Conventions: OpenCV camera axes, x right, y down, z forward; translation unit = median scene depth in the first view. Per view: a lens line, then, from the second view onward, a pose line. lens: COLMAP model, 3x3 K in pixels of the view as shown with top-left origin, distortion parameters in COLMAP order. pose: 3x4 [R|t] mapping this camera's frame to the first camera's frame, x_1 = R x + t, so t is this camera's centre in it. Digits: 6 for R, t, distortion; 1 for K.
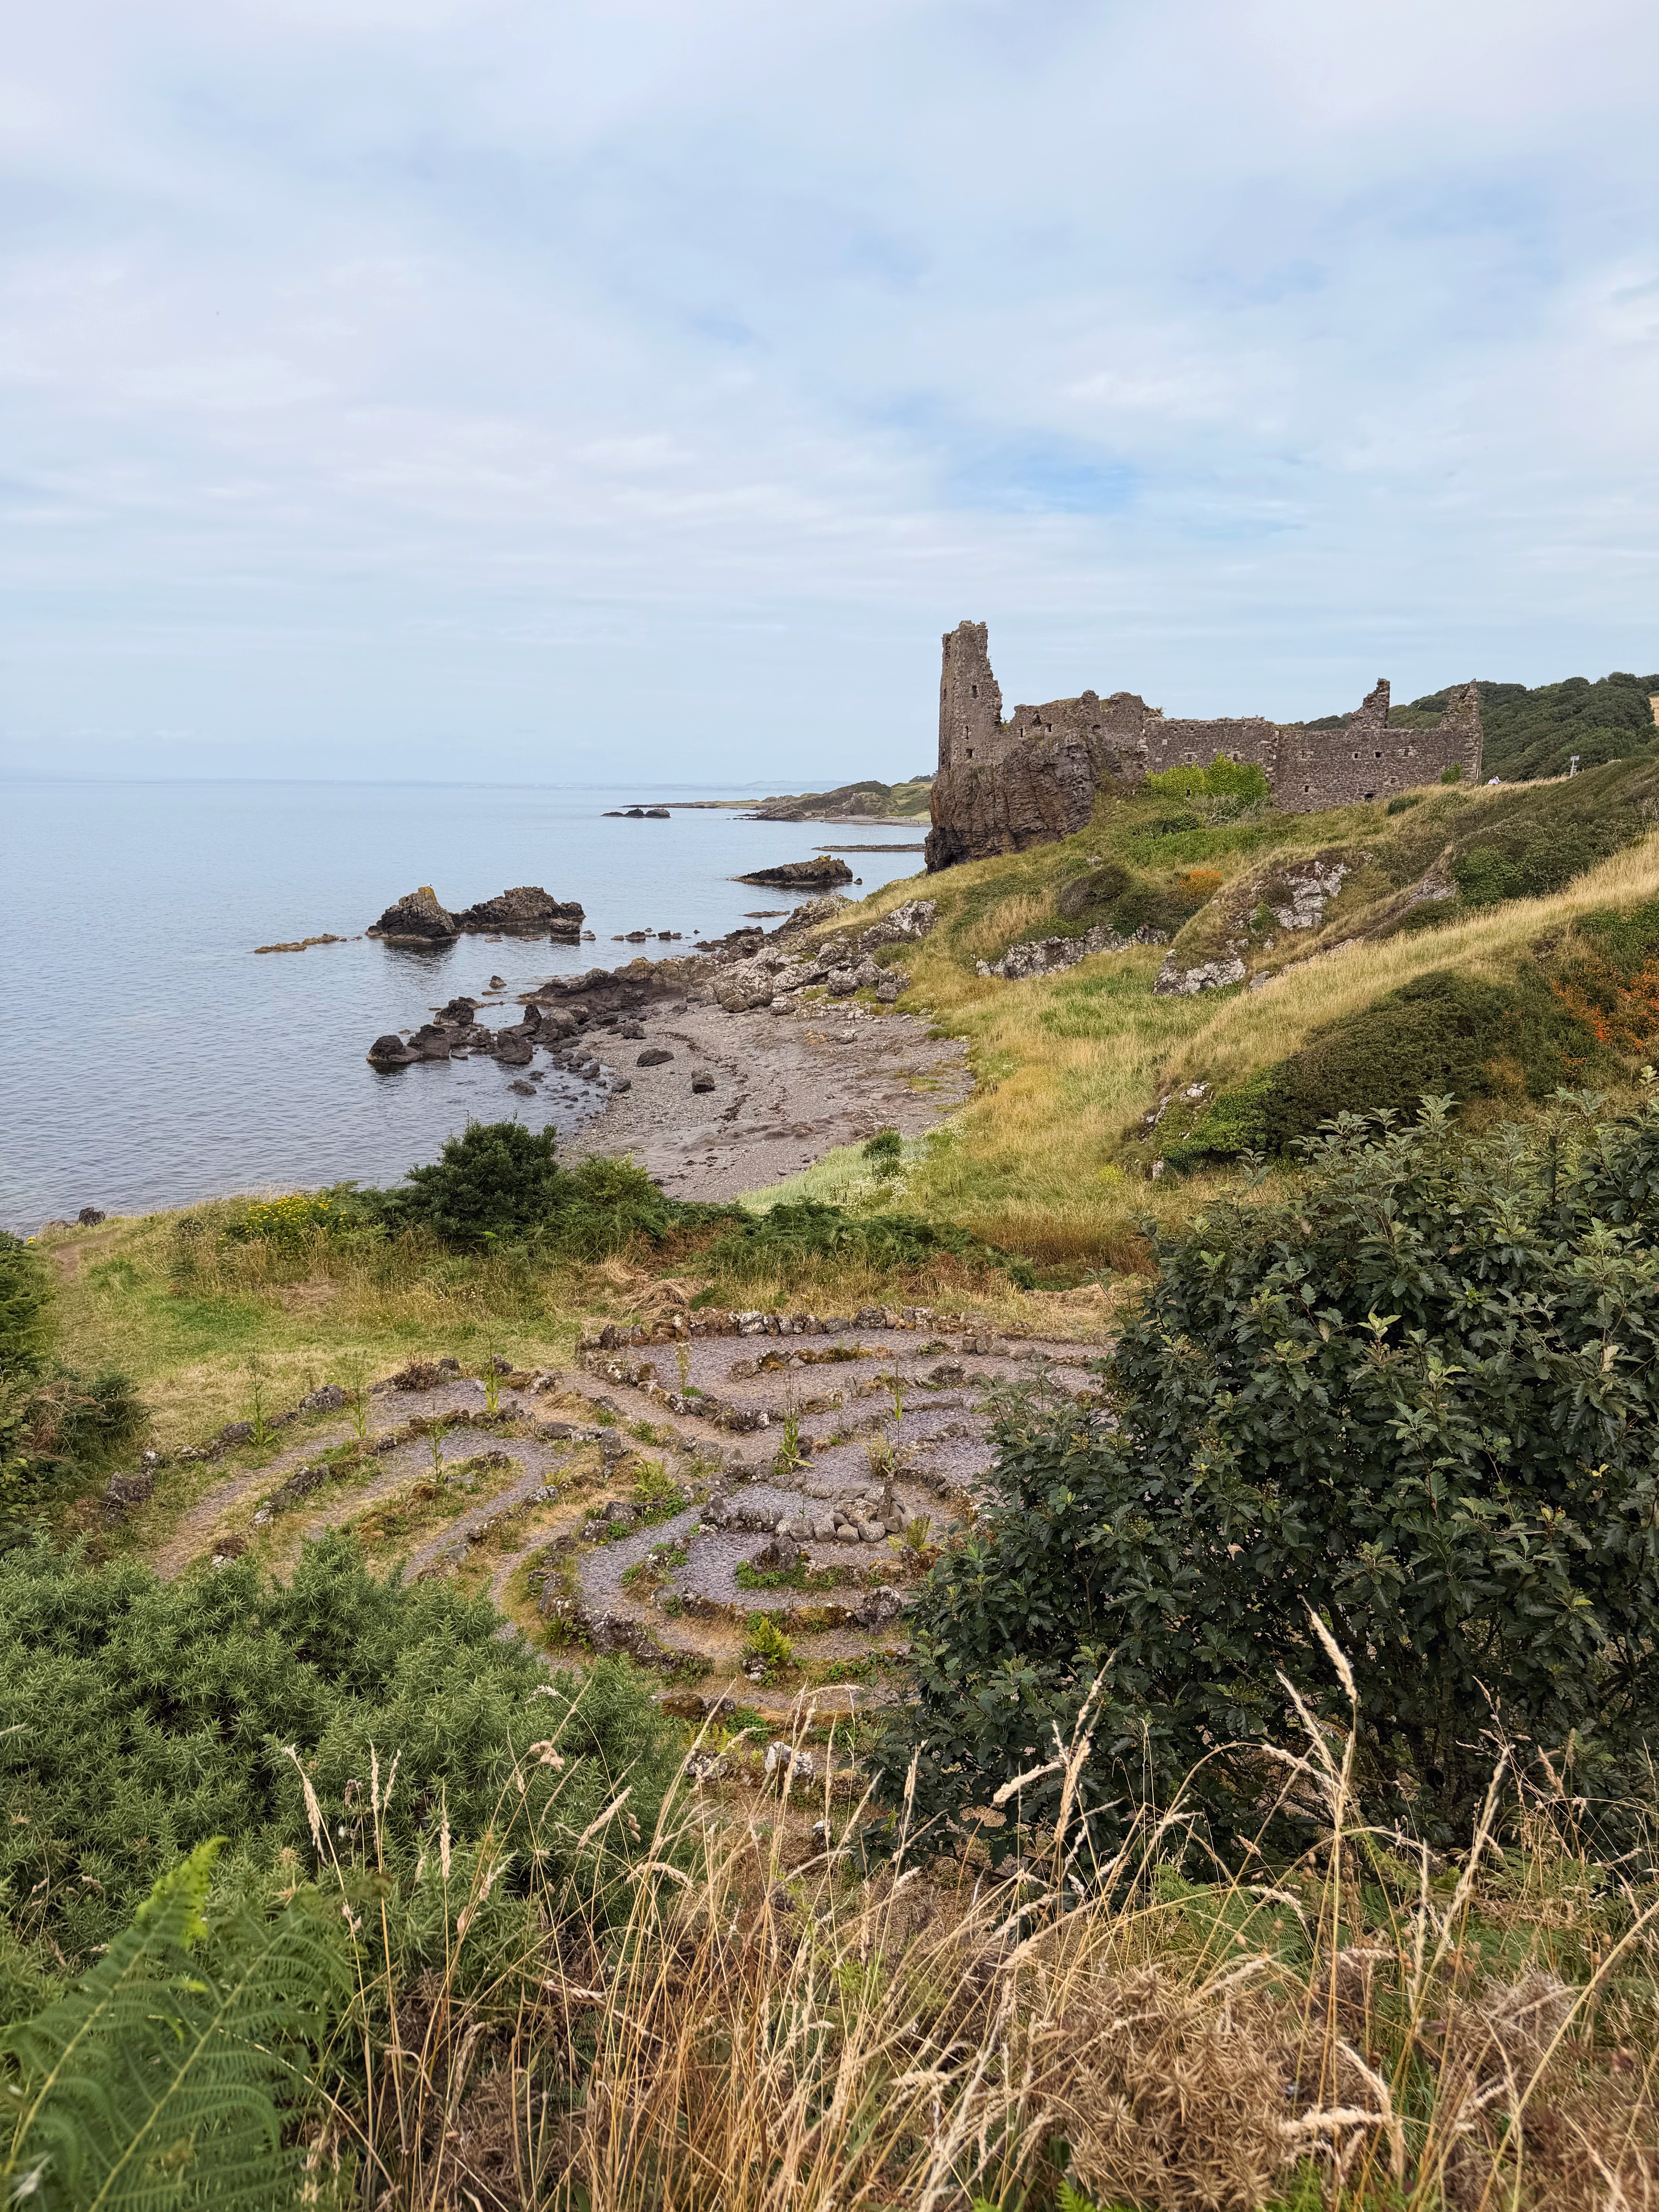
lens RADIAL K [[1534.1, 0, 829.5], [0, 1534.1, 1106.0], [0, 0, 1]] dist [0.138544, -0.002335]
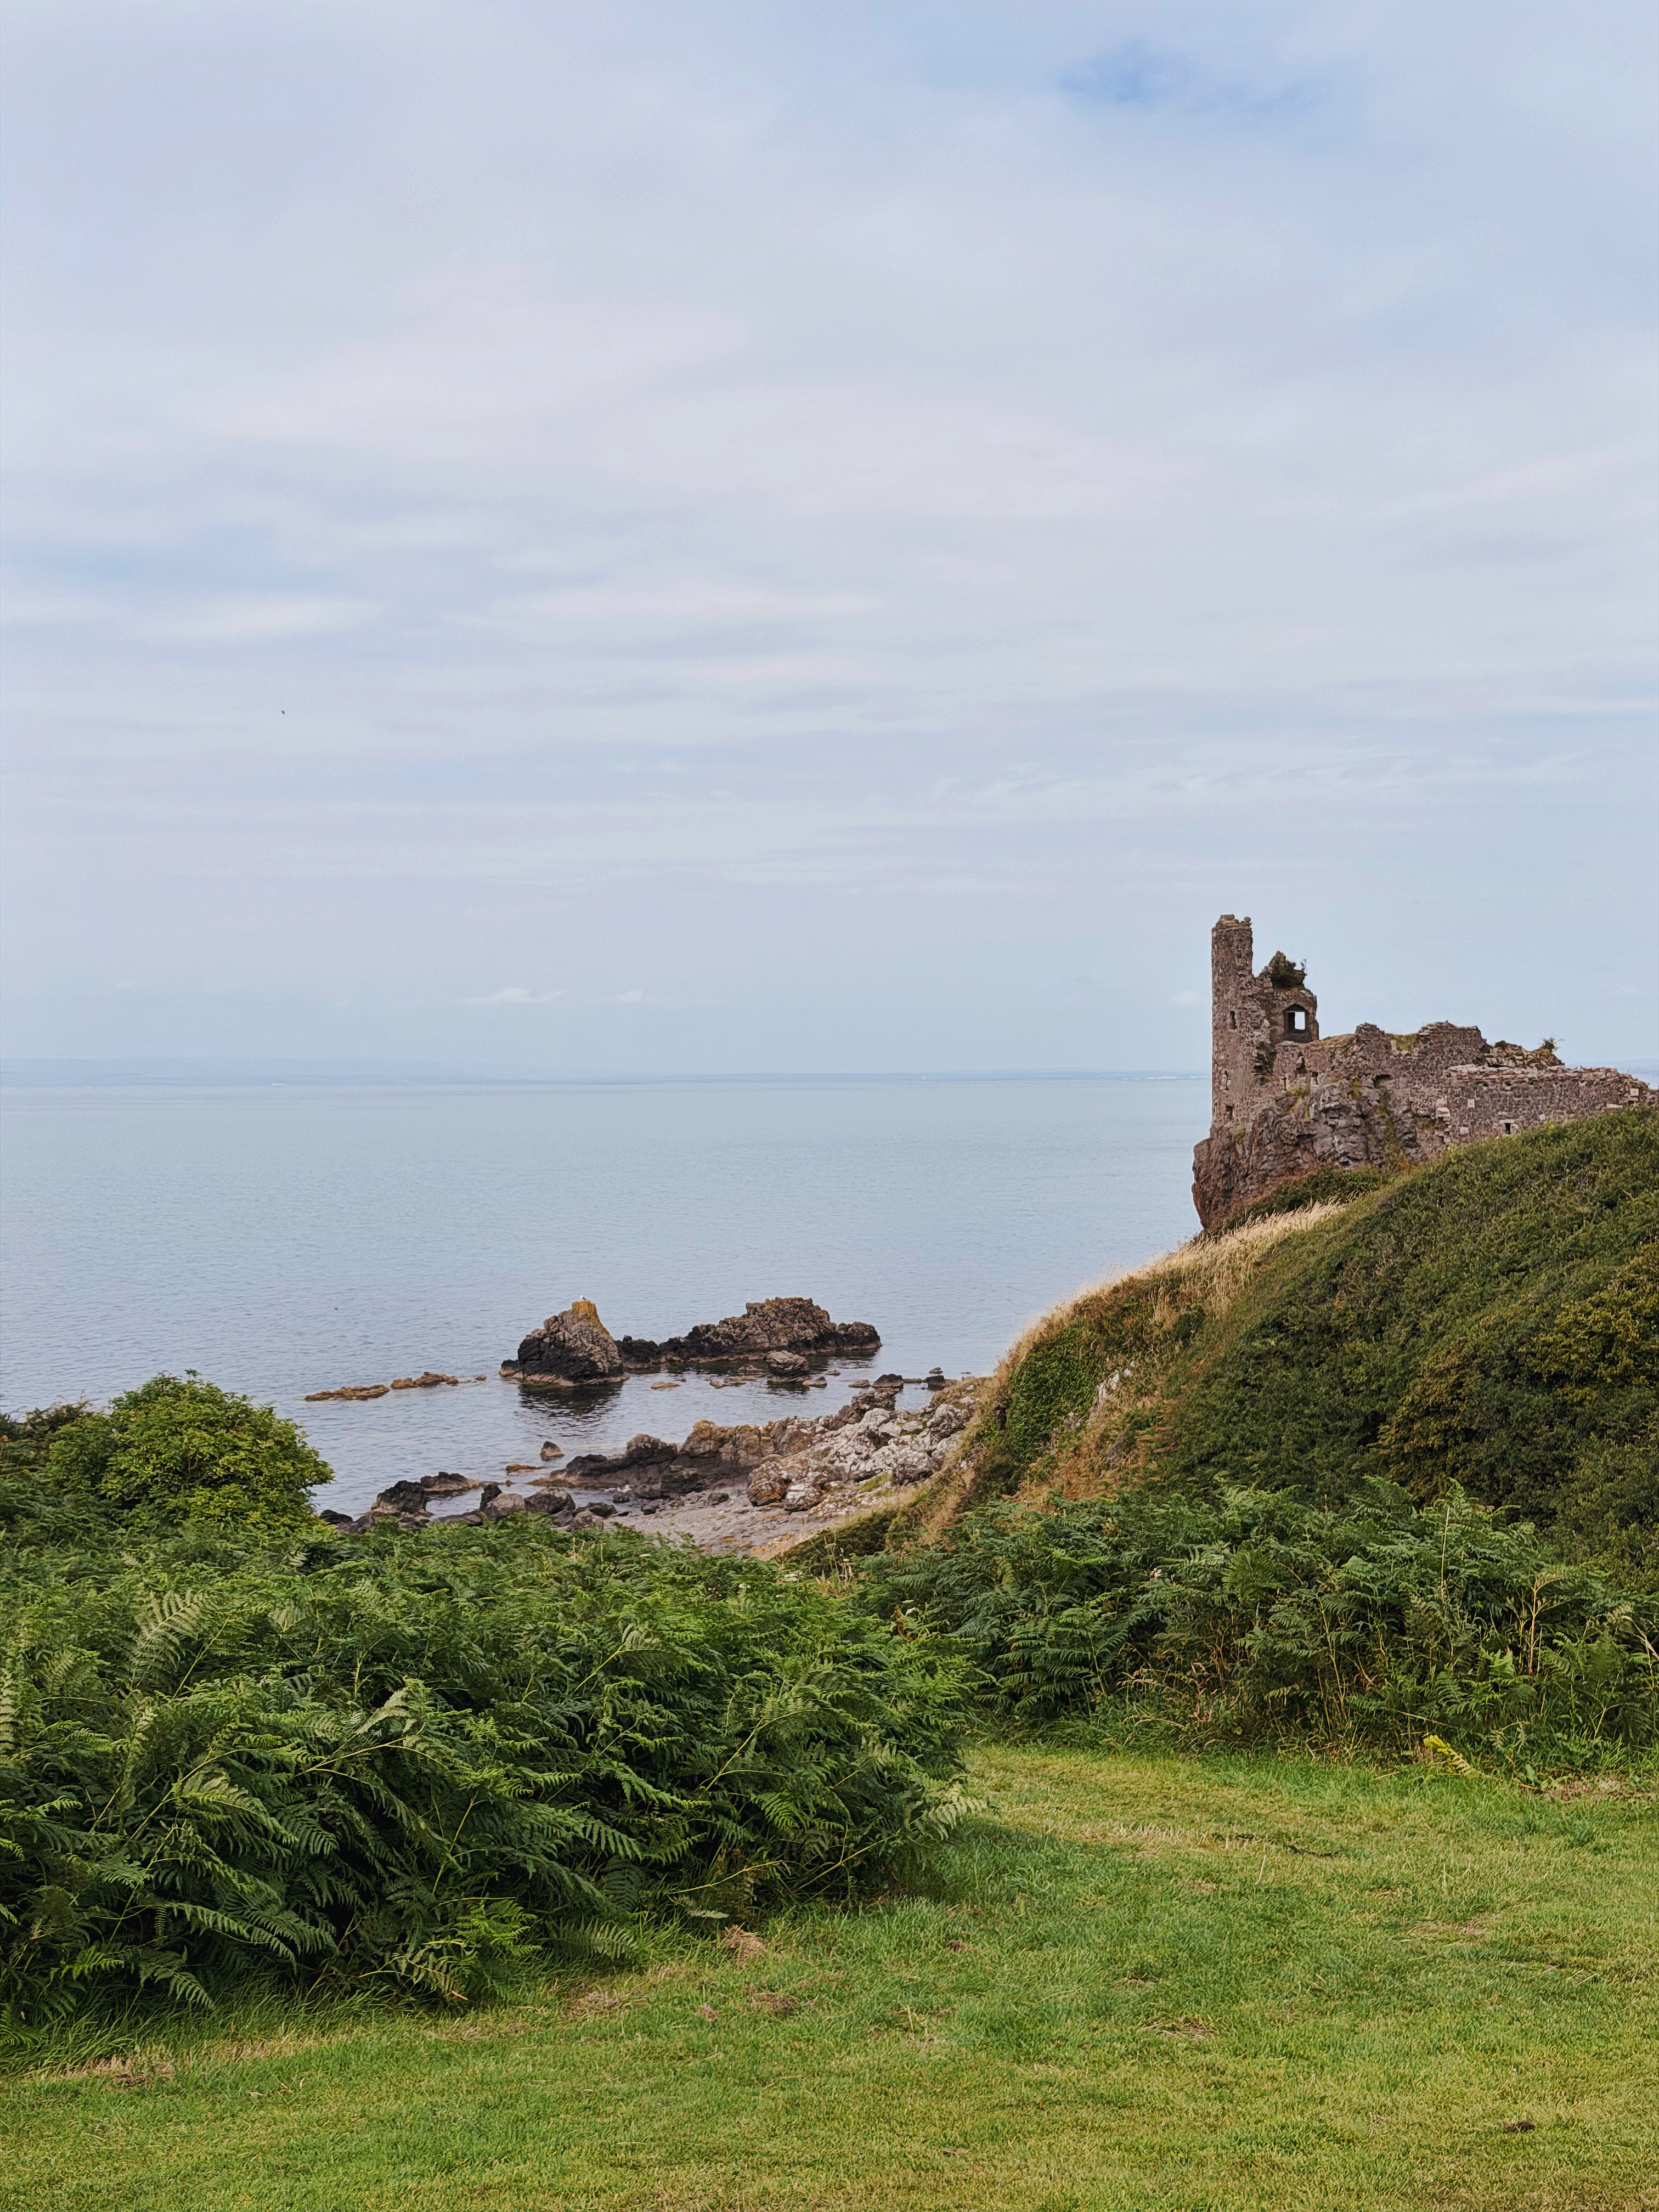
lens RADIAL K [[3072.8, 0, 790.3], [0, 3072.8, 1120.4], [0, 0, 1]] dist [0.135201, 0.088610]
pose [[0.939700, -0.008124, -0.341903, 0.379240], [-0.055767, 0.982697, -0.176624, 0.009507], [0.337422, 0.185040, 0.922988, -0.245268]]
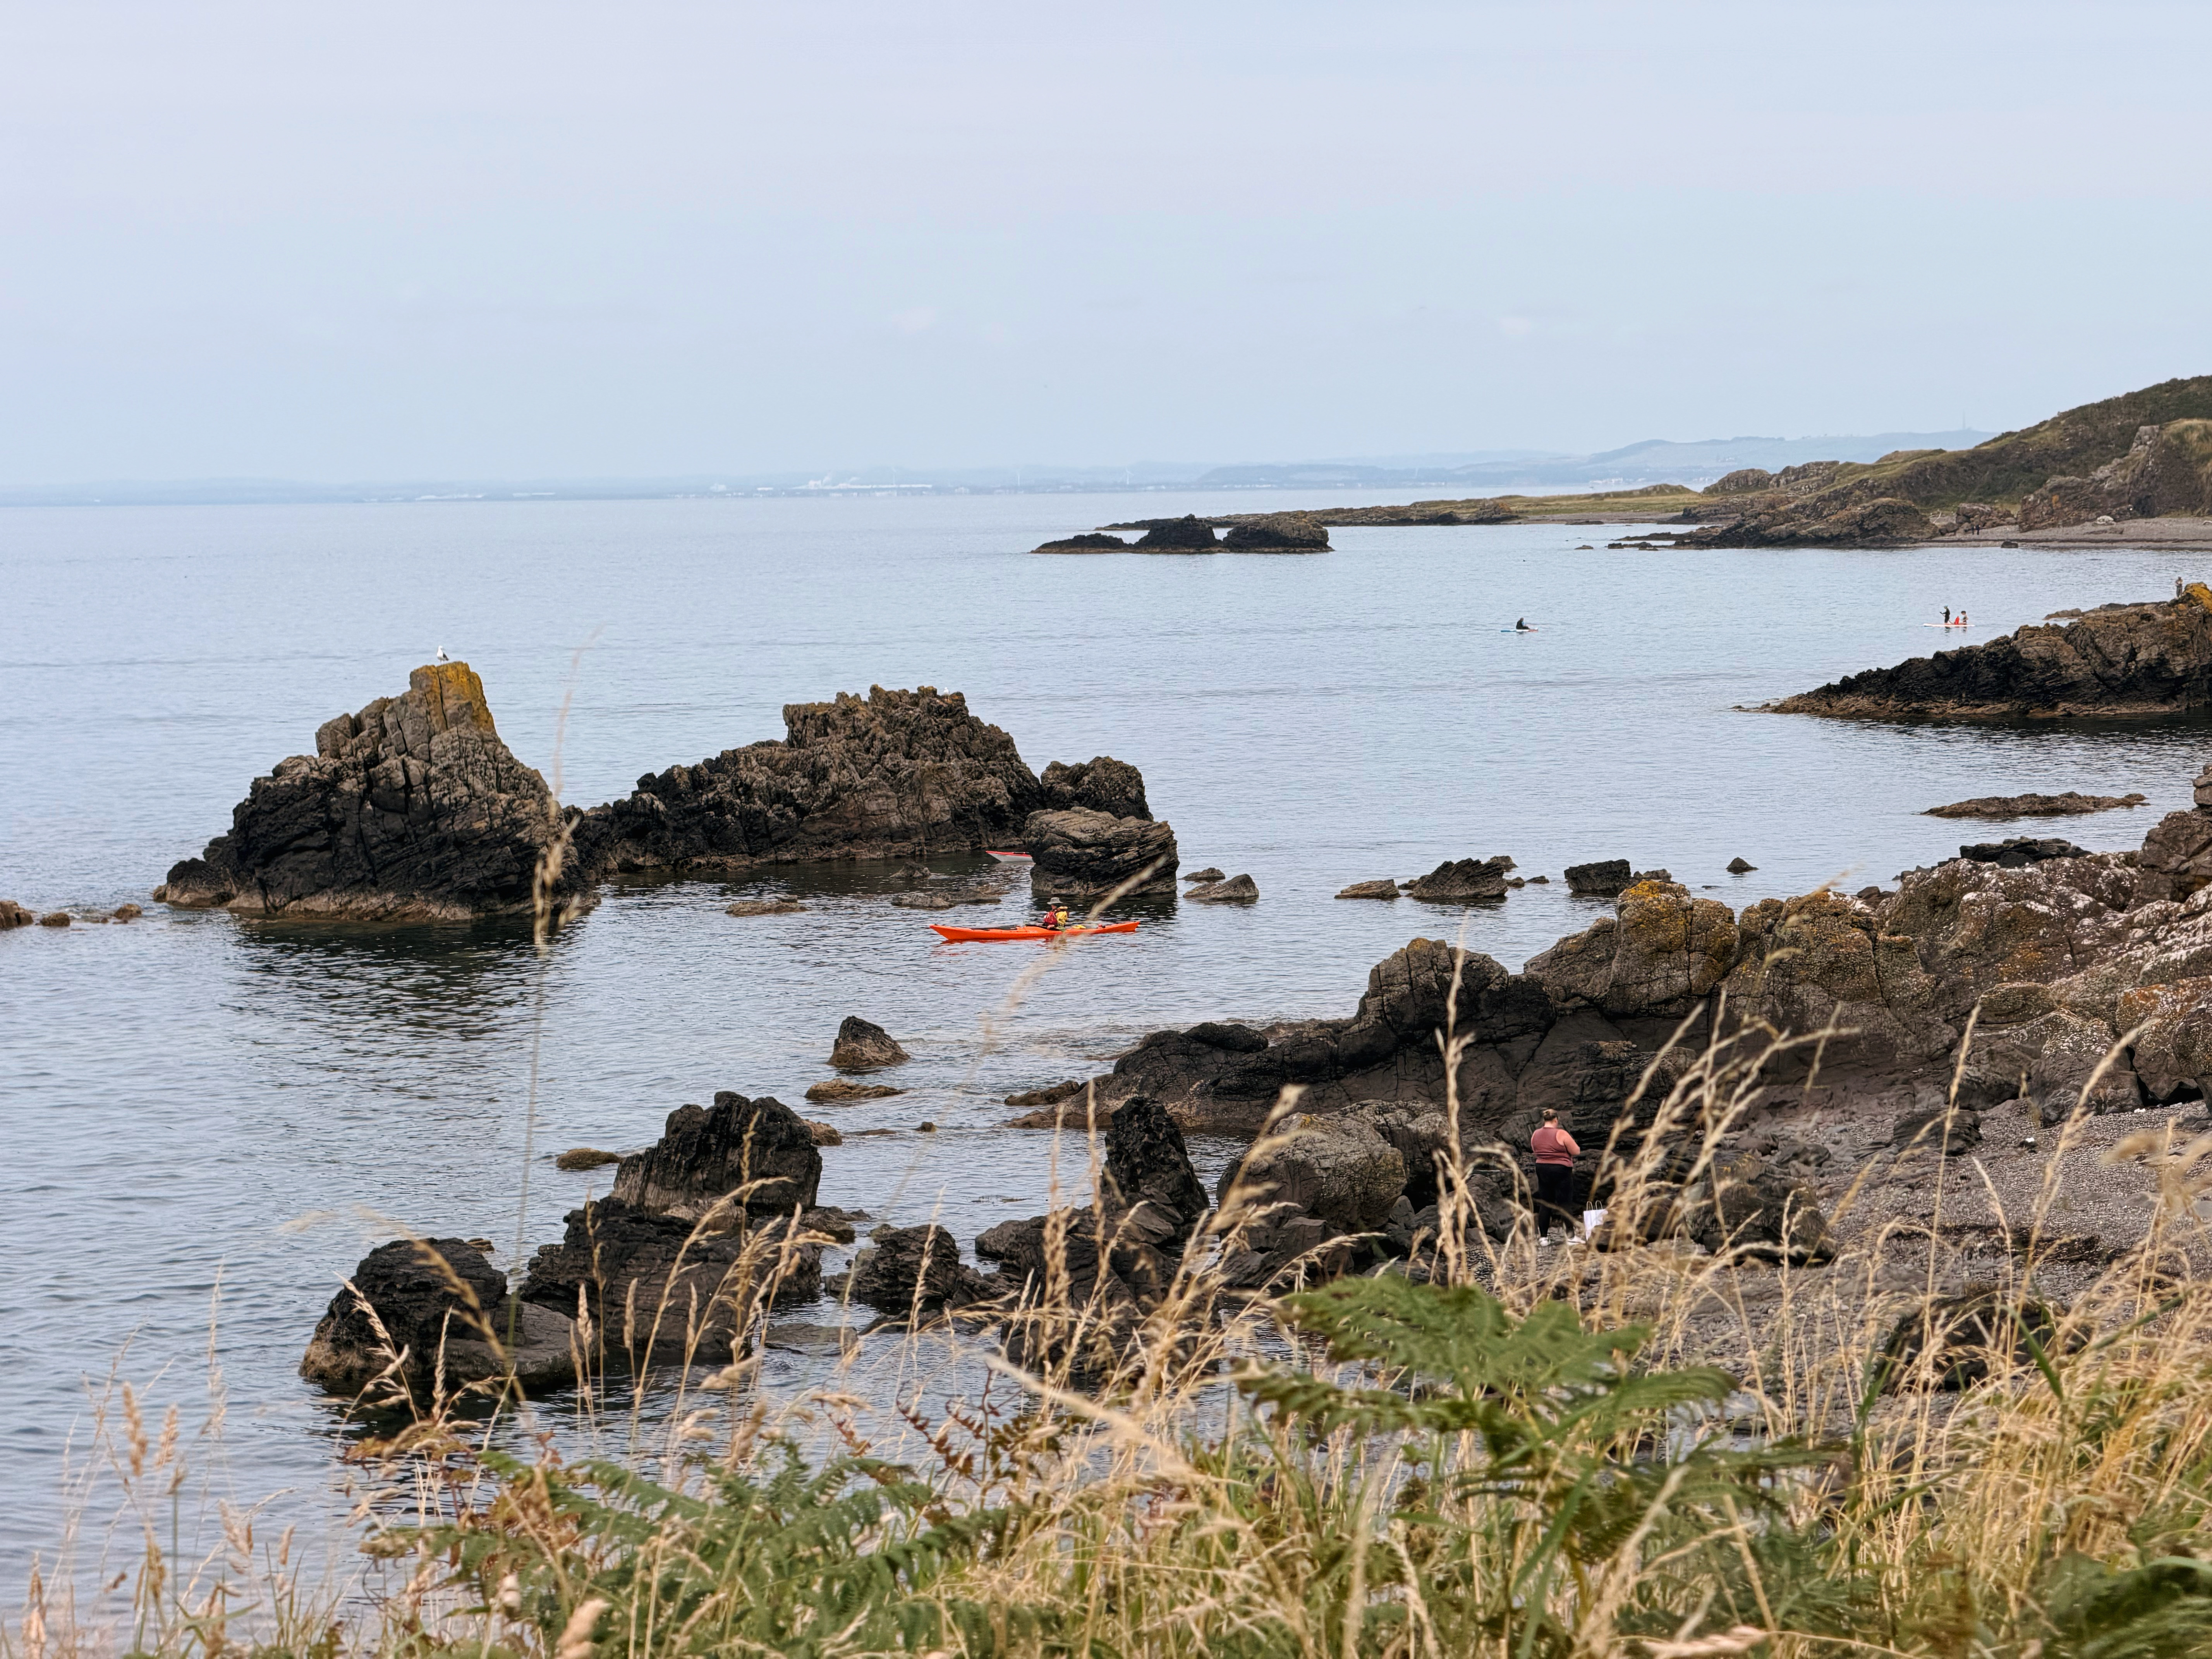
lens RADIAL K [[6660.7, 0, 1106.0], [0, 6660.7, 829.5], [0, 0, 1]] dist [0.156402, 0.819846]
pose [[0.992112, -0.014883, -0.124466, -0.093313], [-0.004003, 0.988659, -0.150126, 0.018145], [0.125289, 0.149440, 0.980801, 0.217168]]
